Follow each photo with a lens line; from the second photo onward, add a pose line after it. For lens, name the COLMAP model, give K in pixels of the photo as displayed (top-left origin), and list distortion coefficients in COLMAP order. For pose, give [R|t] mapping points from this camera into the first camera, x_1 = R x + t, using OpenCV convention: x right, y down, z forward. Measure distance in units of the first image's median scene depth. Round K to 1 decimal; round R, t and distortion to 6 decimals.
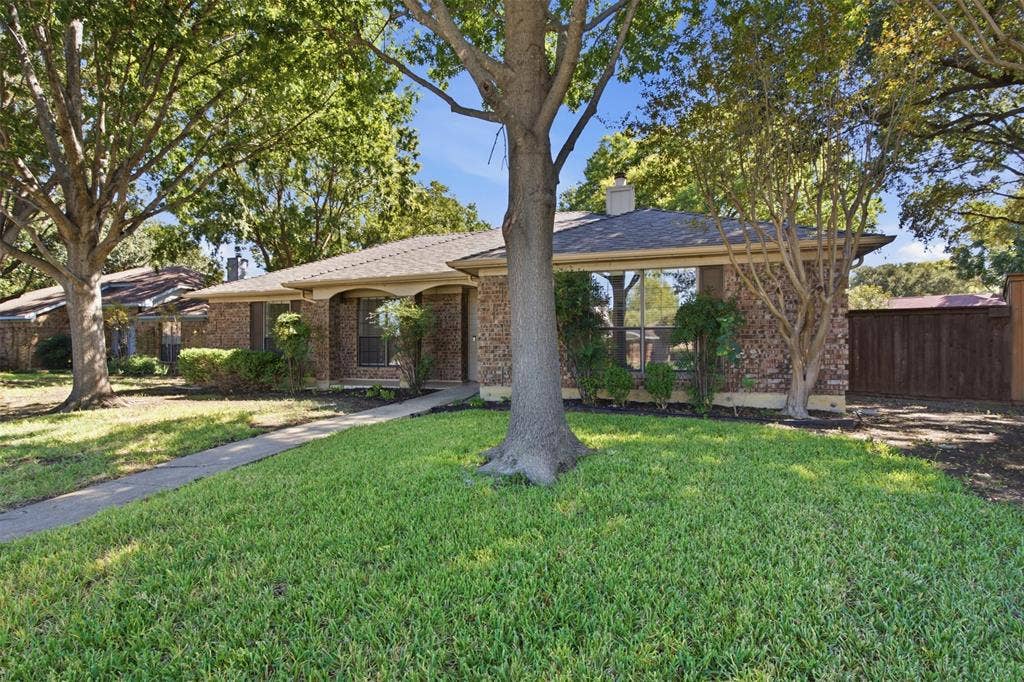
lens RADIAL K [[466.2, 0, 513.7], [0, 466.2, 354.6], [0, 0, 1]] dist [0.000605, 0.000067]
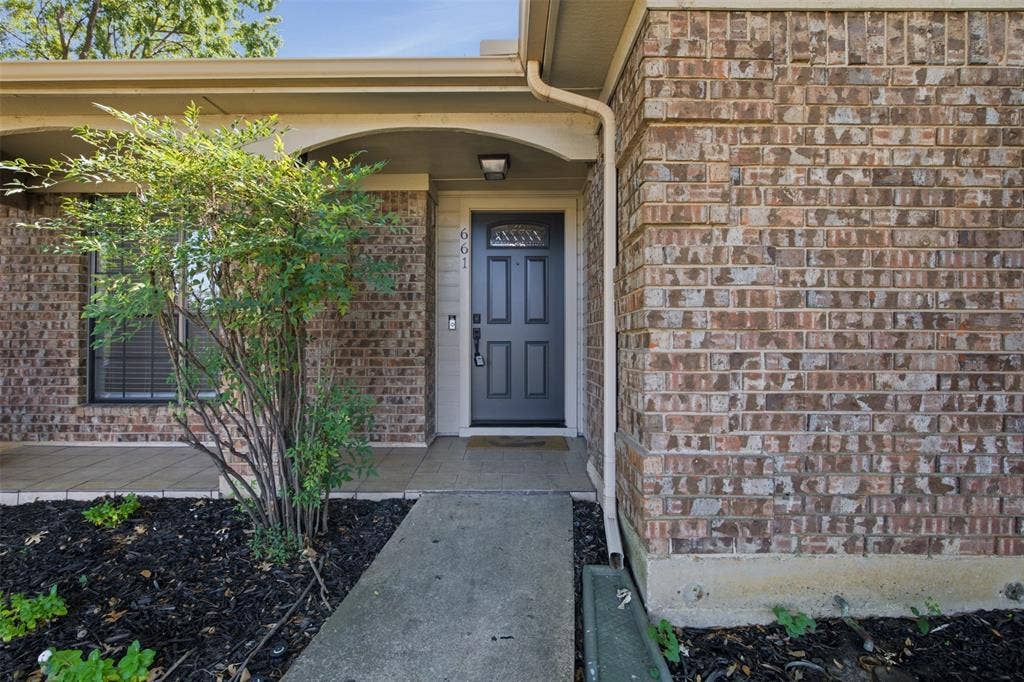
lens RADIAL K [[461.2, 0, 512.0], [0, 461.2, 341.0], [0, 0, 1]] dist [0.003161, 0.000441]
pose [[0.959238, 0.001007, 0.282599, -0.186848], [0.000886, 0.999978, -0.006571, -0.023133], [-0.282600, 0.006553, 0.959216, 0.826326]]
